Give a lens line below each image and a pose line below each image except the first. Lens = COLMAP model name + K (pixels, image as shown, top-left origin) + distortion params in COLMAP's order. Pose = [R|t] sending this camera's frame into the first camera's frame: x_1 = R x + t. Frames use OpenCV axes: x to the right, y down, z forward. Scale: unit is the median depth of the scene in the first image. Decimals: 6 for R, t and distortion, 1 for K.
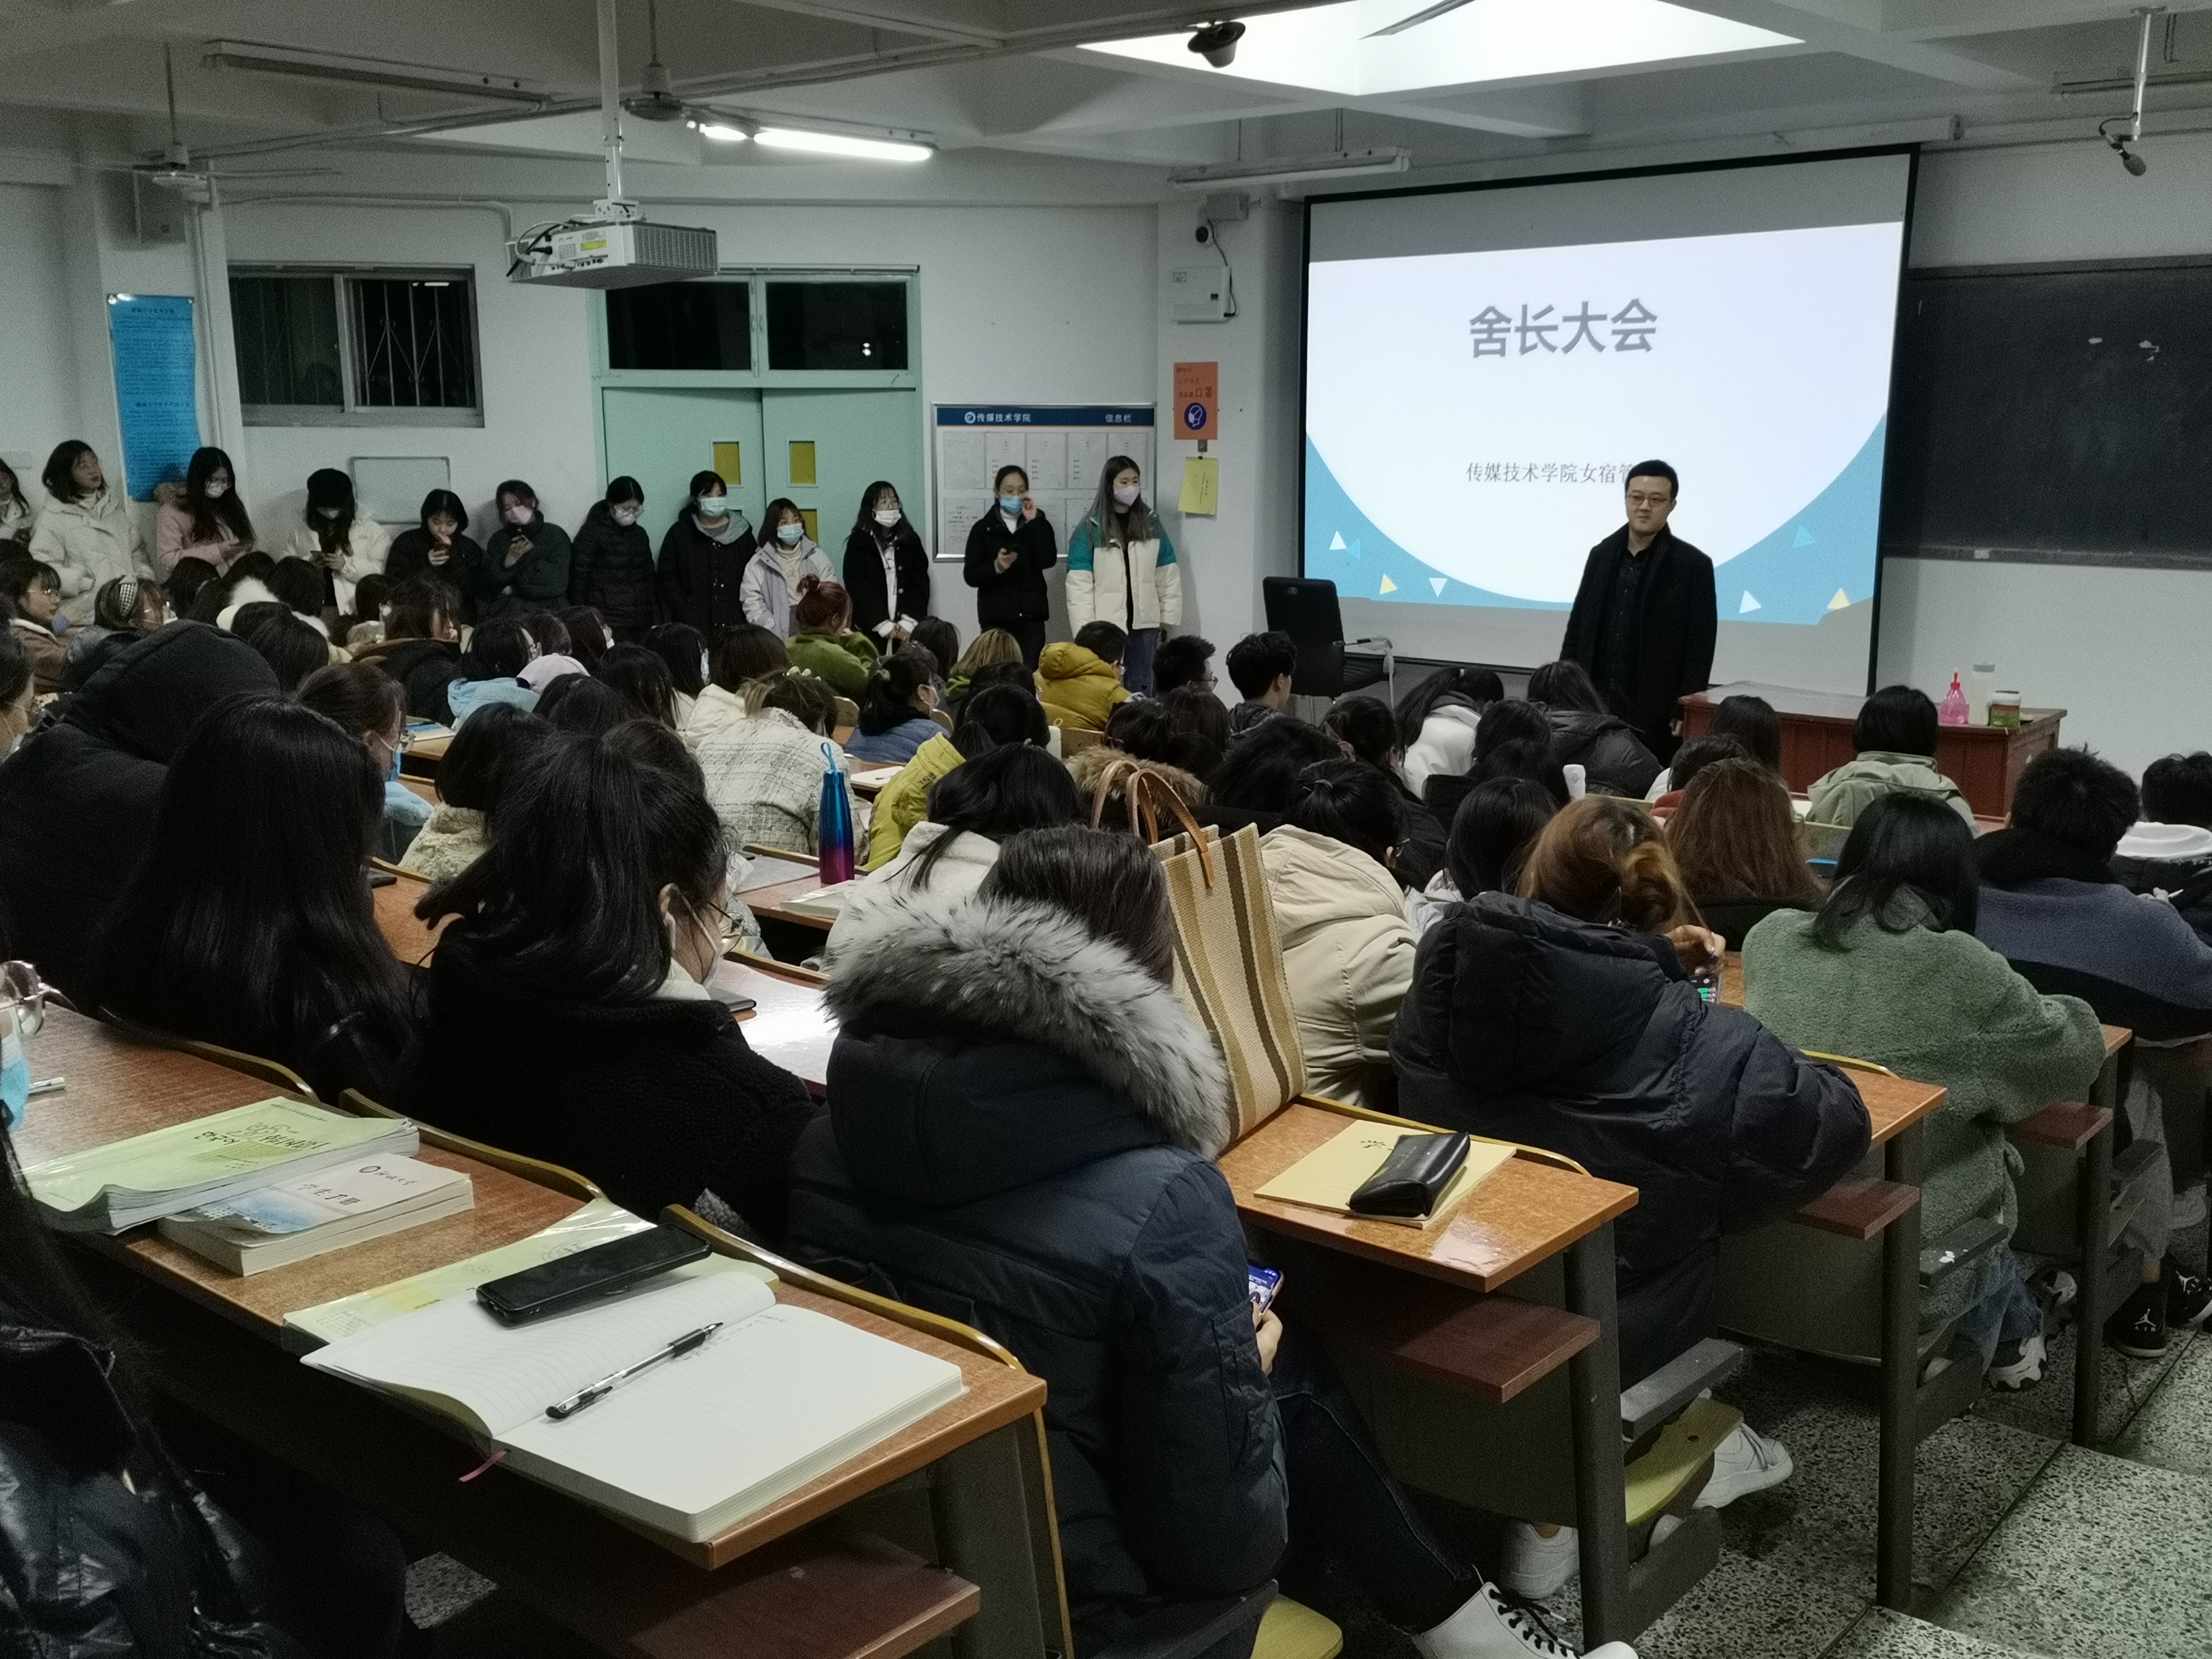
lens RADIAL K [[2125.4, 0, 1103.7], [0, 2125.4, 841.4], [0, 0, 1]] dist [0.077399, 0.000000]
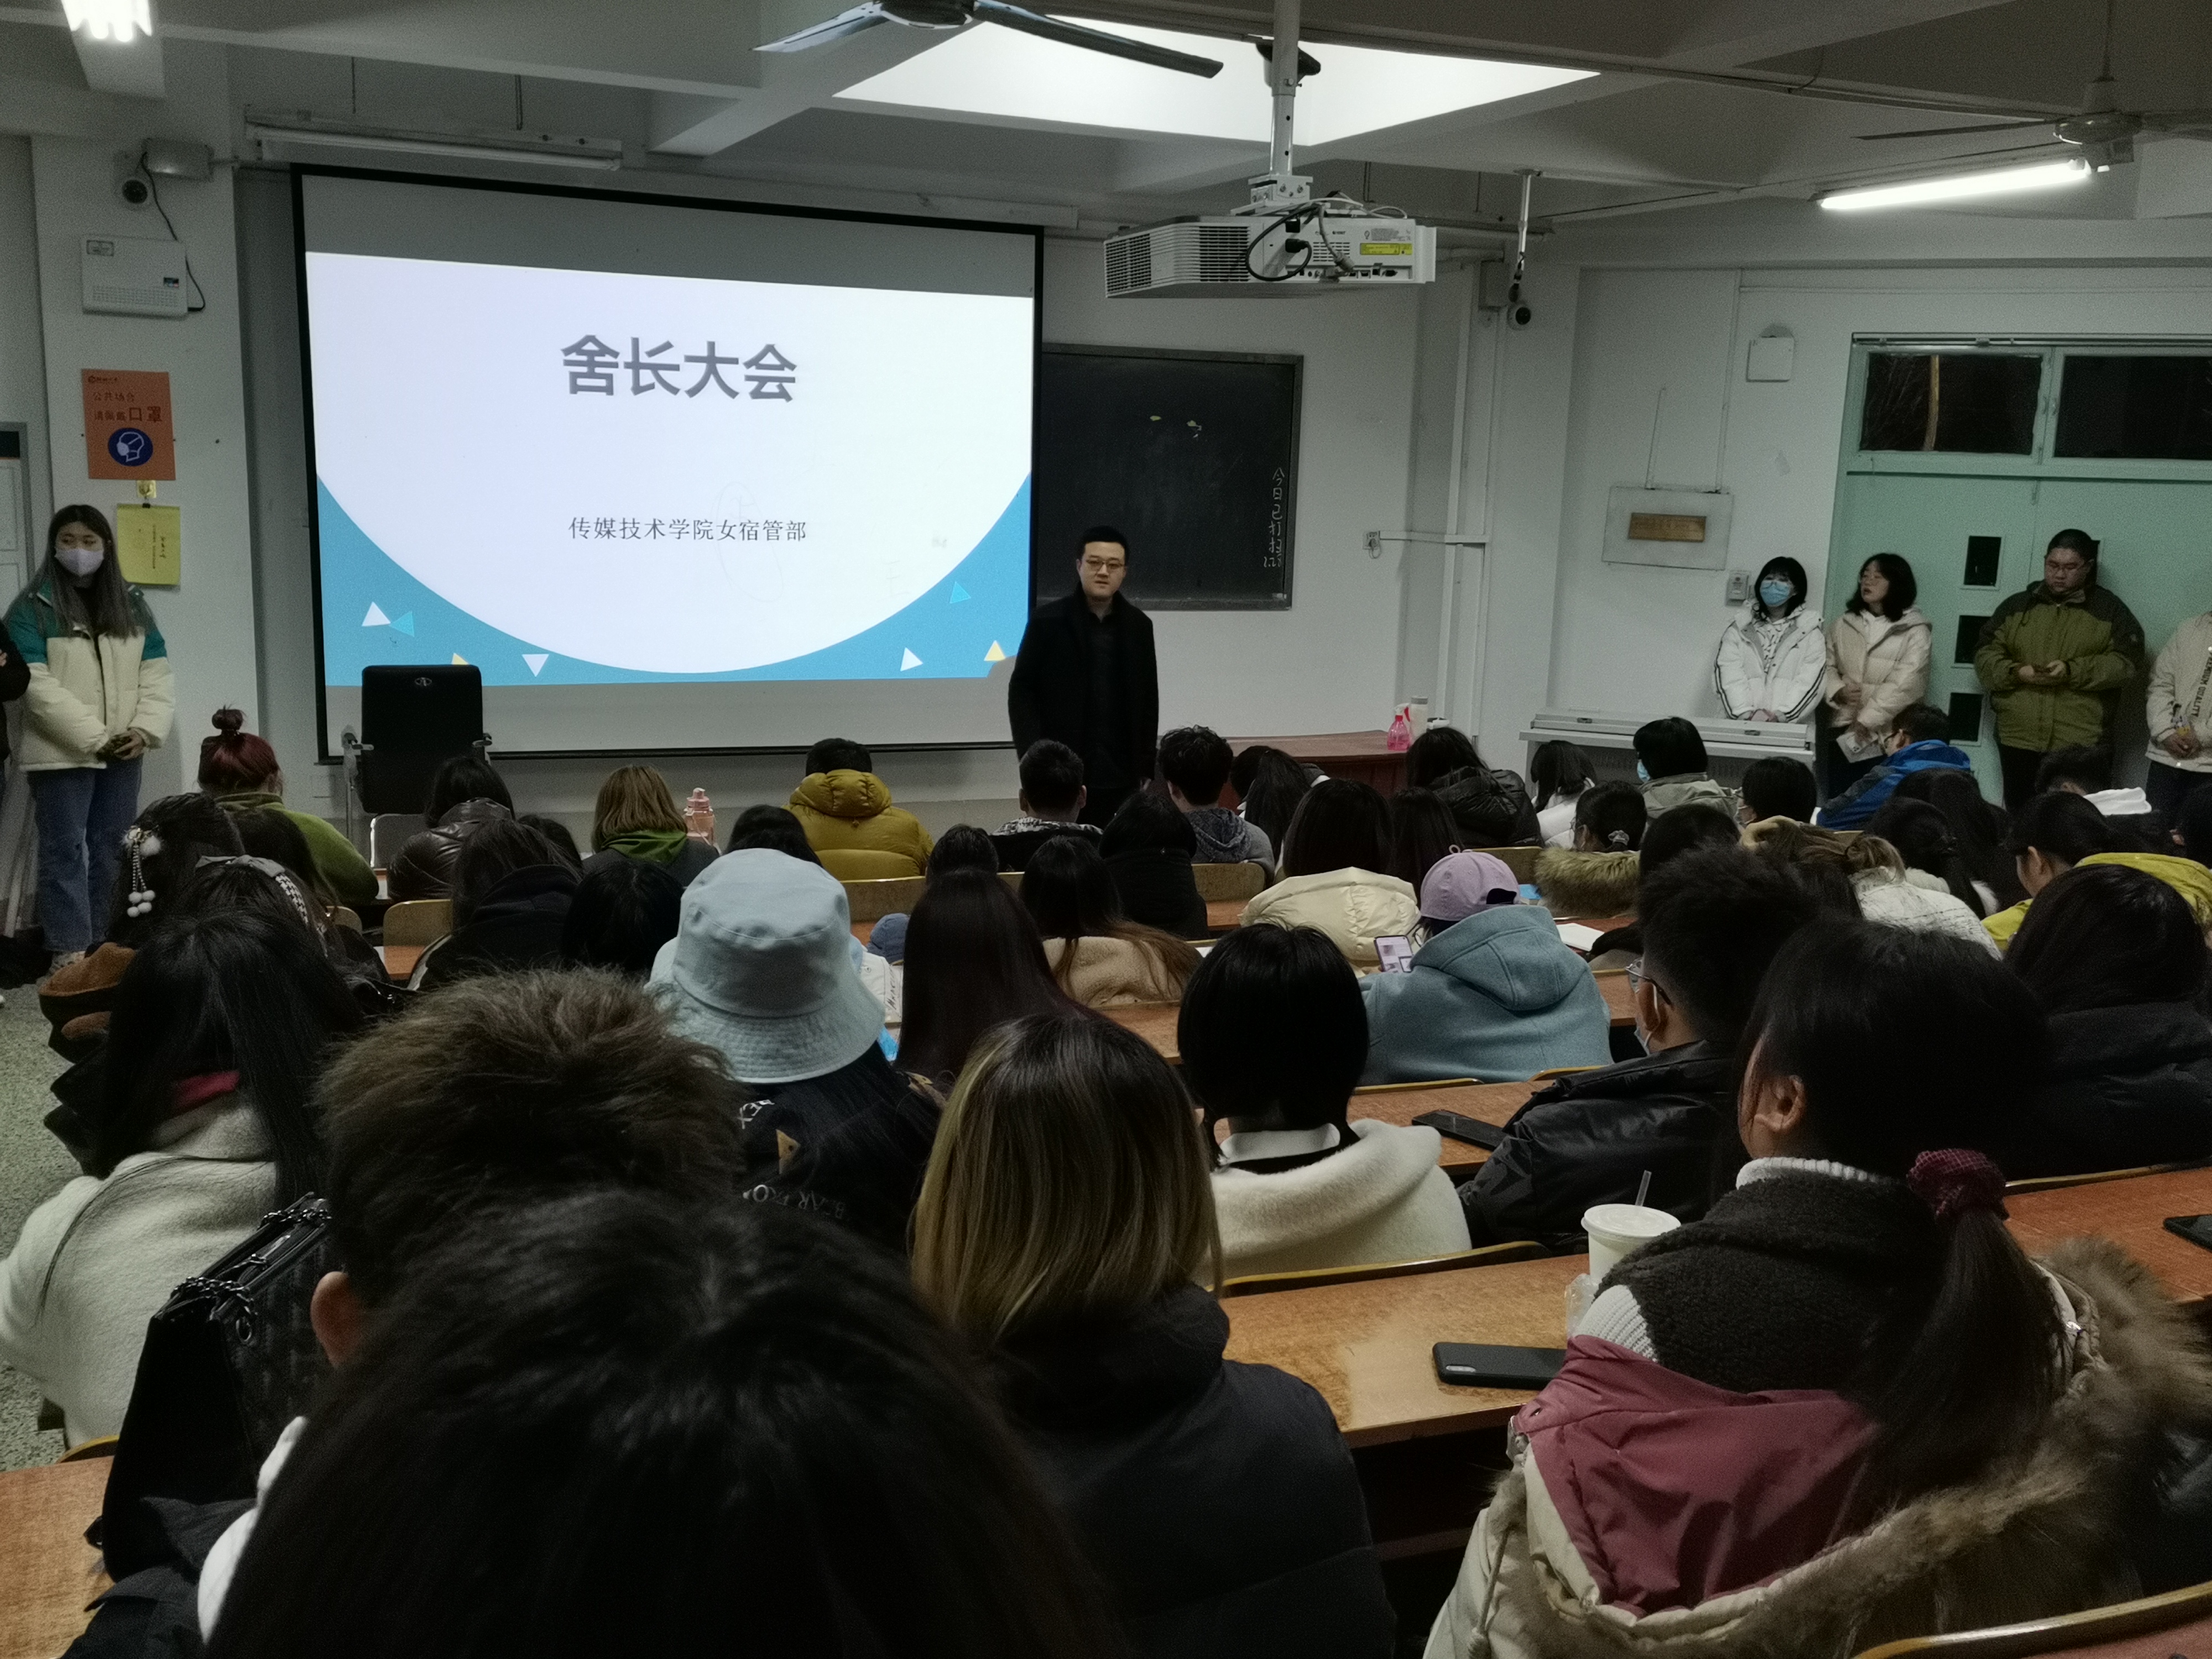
lens RADIAL K [[2125.4, 0, 1104.7], [0, 2125.4, 828.9], [0, 0, 1]] dist [0.077399, 0.000000]
pose [[0.454157, -0.136527, 0.880399, -0.515401], [0.150382, 0.985757, 0.075291, -0.090960], [-0.878138, 0.098202, 0.468219, 0.446226]]
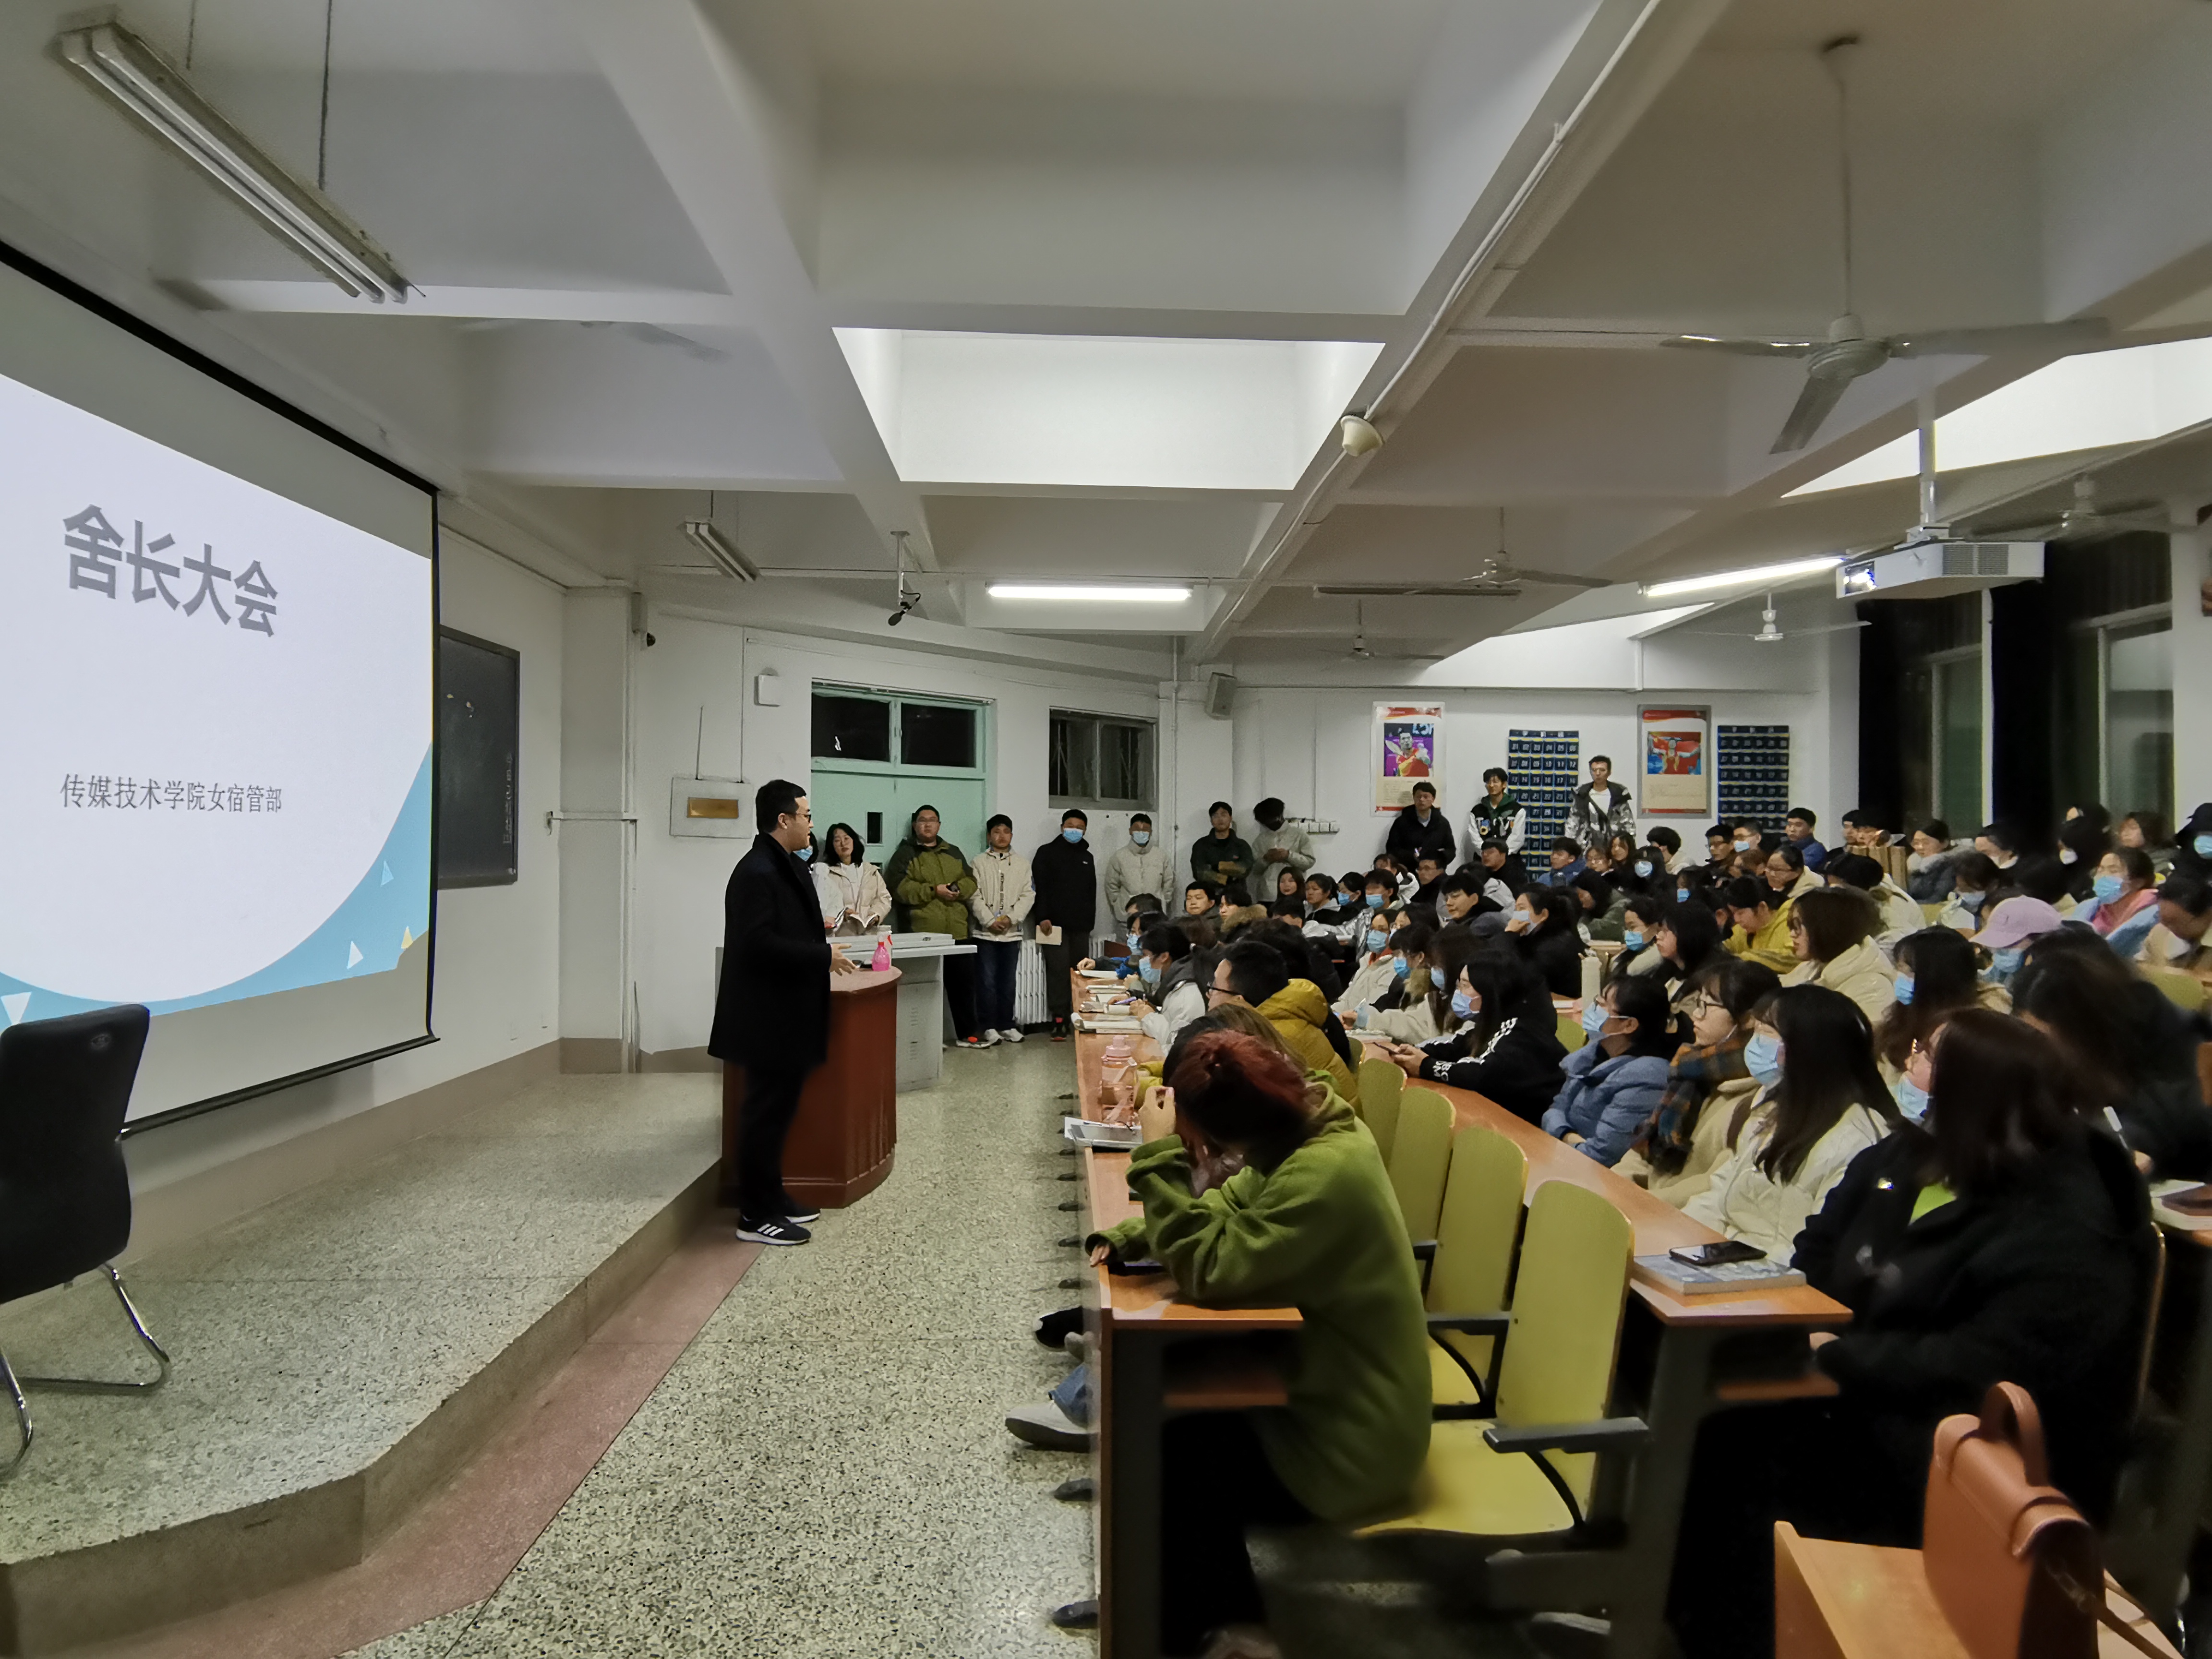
lens RADIAL K [[1332.2, 0, 1111.8], [0, 1332.2, 828.8], [0, 0, 1]] dist [-0.039727, -0.005219]
pose [[-0.670824, 0.008067, 0.741573, -0.261499], [0.148140, 0.981246, 0.123334, -0.171084], [-0.726671, 0.192592, -0.659438, 1.065860]]
